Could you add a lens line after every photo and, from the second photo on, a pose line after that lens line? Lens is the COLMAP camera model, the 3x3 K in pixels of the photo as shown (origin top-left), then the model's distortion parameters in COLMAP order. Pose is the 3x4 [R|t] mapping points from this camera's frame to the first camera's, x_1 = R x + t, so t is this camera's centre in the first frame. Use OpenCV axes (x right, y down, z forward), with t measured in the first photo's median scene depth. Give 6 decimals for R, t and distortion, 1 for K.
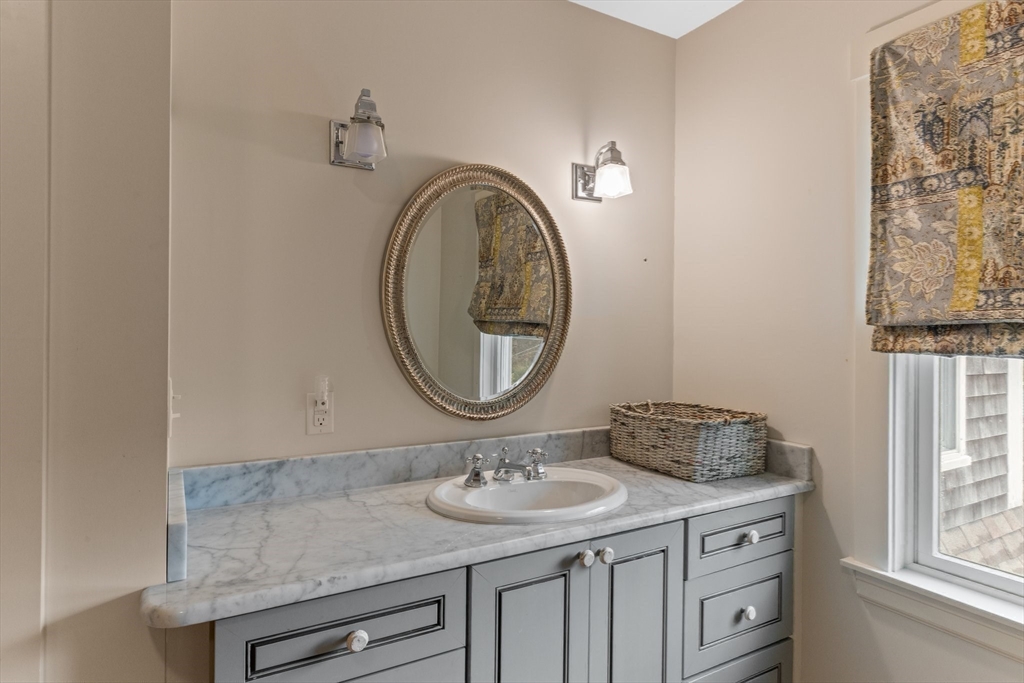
lens RADIAL K [[582.9, 0, 516.6], [0, 582.9, 333.3], [0, 0, 1]] dist [0.007262, -0.000080]
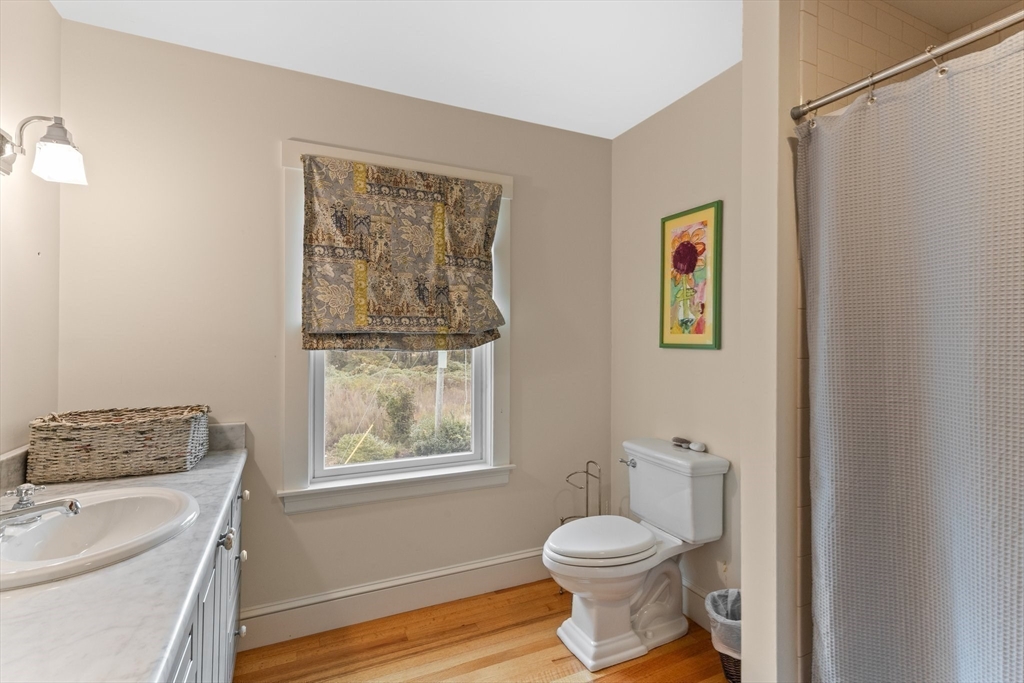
lens RADIAL K [[469.4, 0, 514.9], [0, 469.4, 342.0], [0, 0, 1]] dist [0.030731, 0.000228]
pose [[0.113670, -0.007140, 0.993493, -0.611232], [-0.000460, 0.999974, 0.007240, 0.001671], [-0.993518, -0.001280, 0.113664, 0.312330]]
